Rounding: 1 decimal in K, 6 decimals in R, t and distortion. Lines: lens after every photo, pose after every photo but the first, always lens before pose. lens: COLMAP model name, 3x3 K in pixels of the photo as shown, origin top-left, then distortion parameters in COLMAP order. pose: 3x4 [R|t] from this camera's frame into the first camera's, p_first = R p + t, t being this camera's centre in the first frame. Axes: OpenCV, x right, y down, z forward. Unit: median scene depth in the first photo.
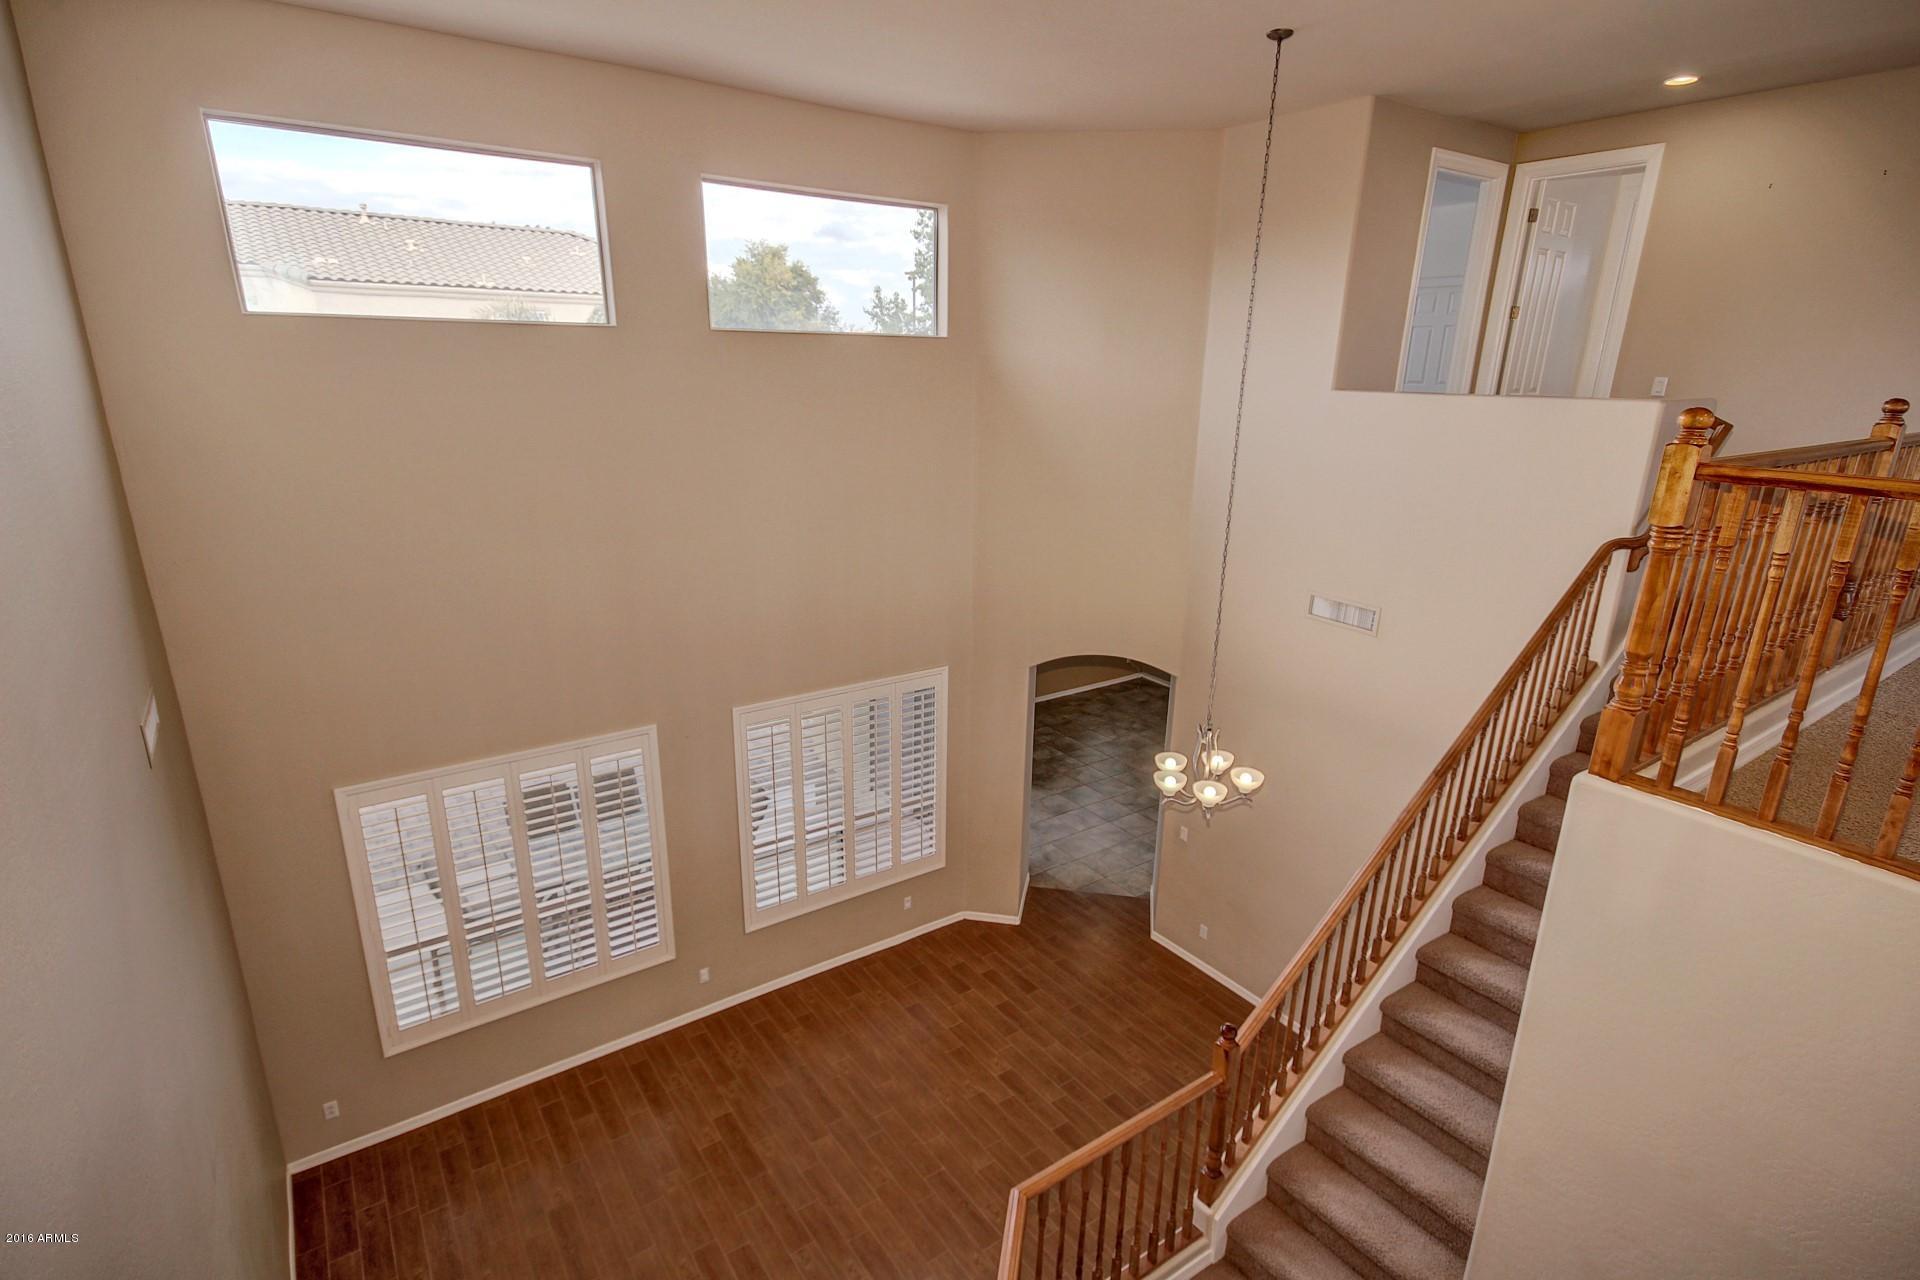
lens RADIAL K [[963.7, 0, 955.5], [0, 963.7, 654.0], [0, 0, 1]] dist [0.015130, -0.001678]
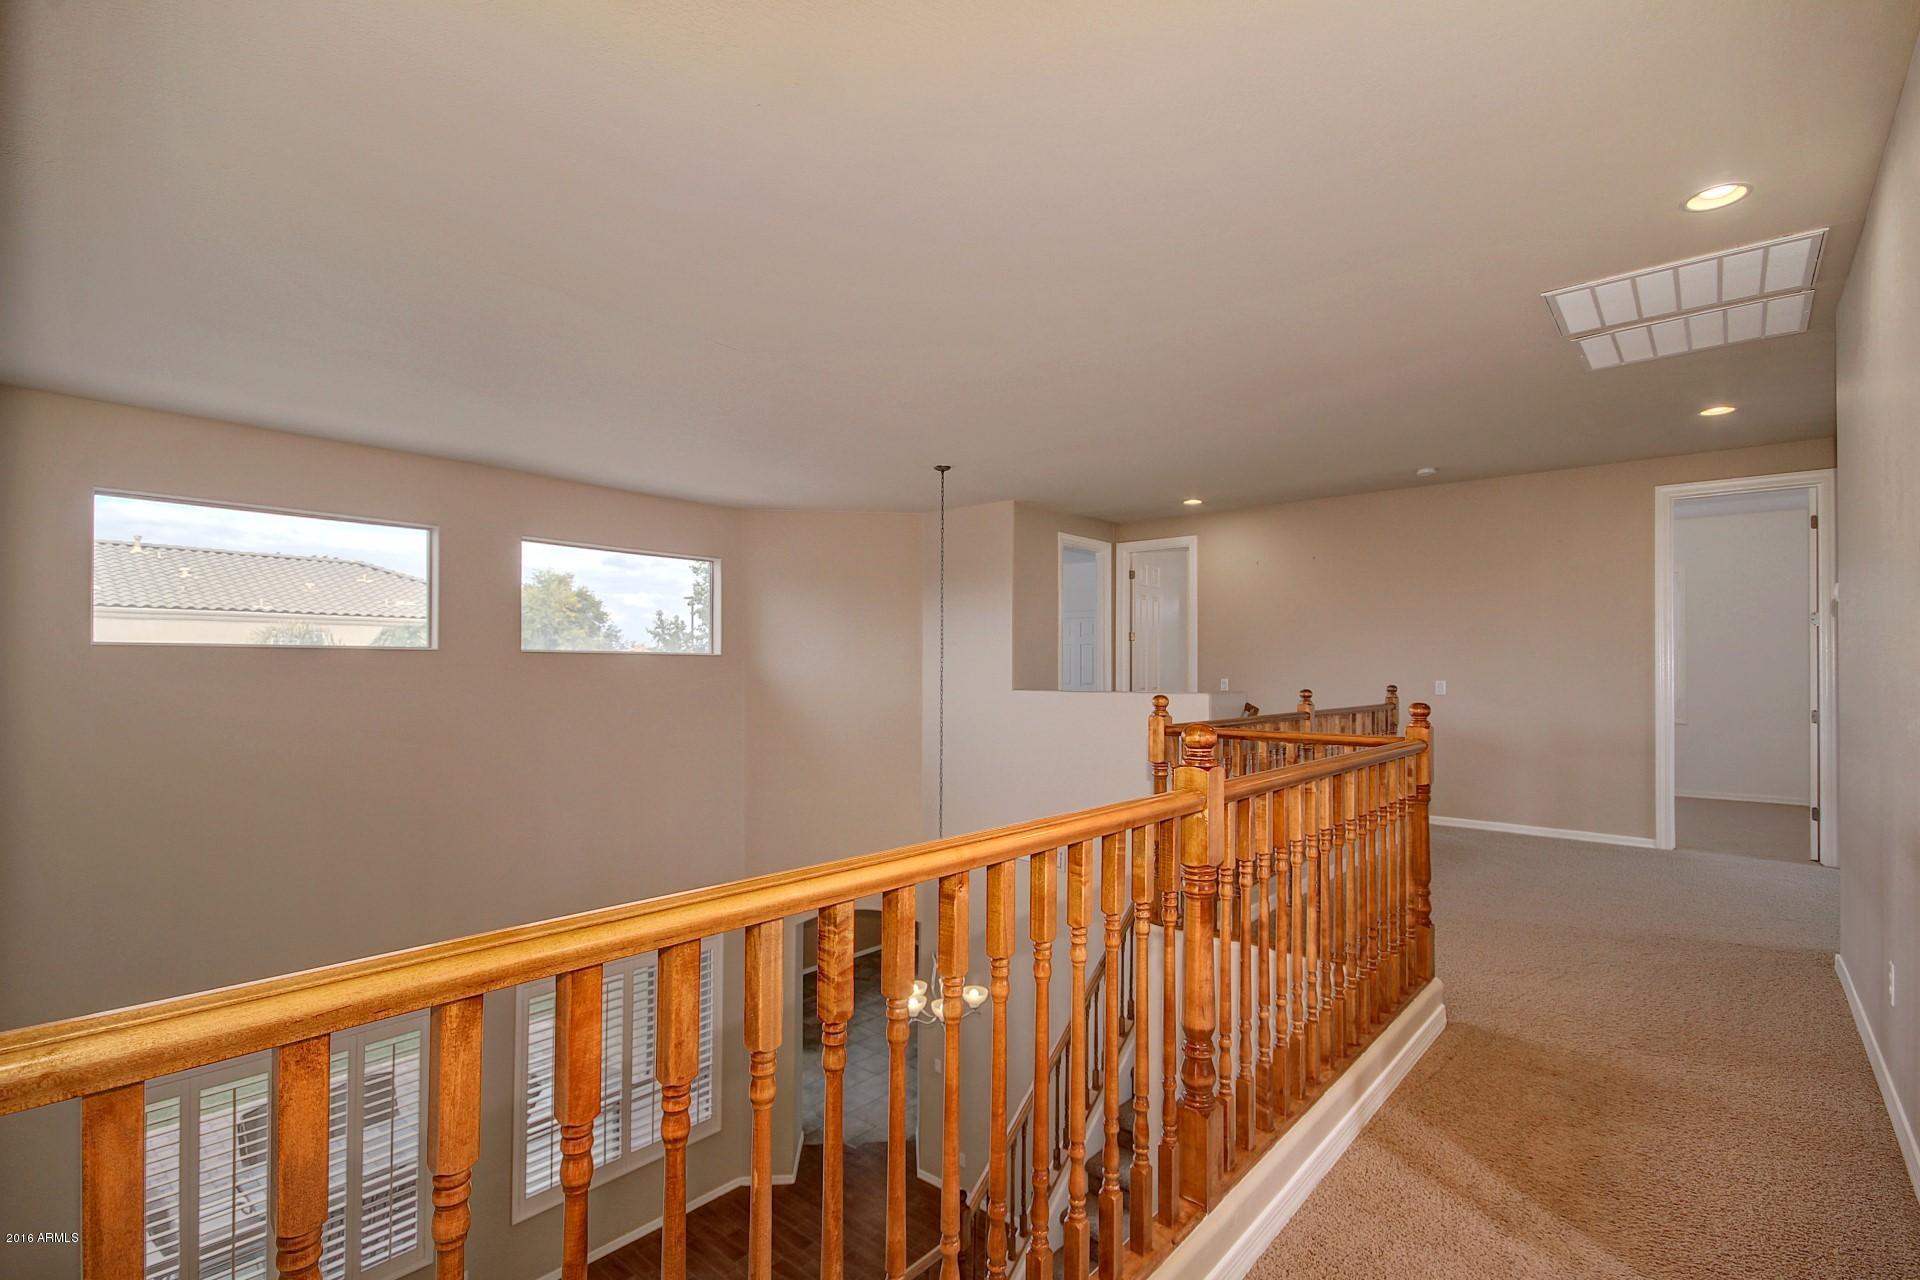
lens RADIAL K [[889.9, 0, 969.8], [0, 889.9, 652.0], [0, 0, 1]] dist [-0.001374, -0.000150]
pose [[0.965845, -0.007046, 0.259025, 0.003951], [0.086802, 0.950673, -0.297804, 0.037227], [-0.244150, 0.310116, 0.918814, -0.127343]]
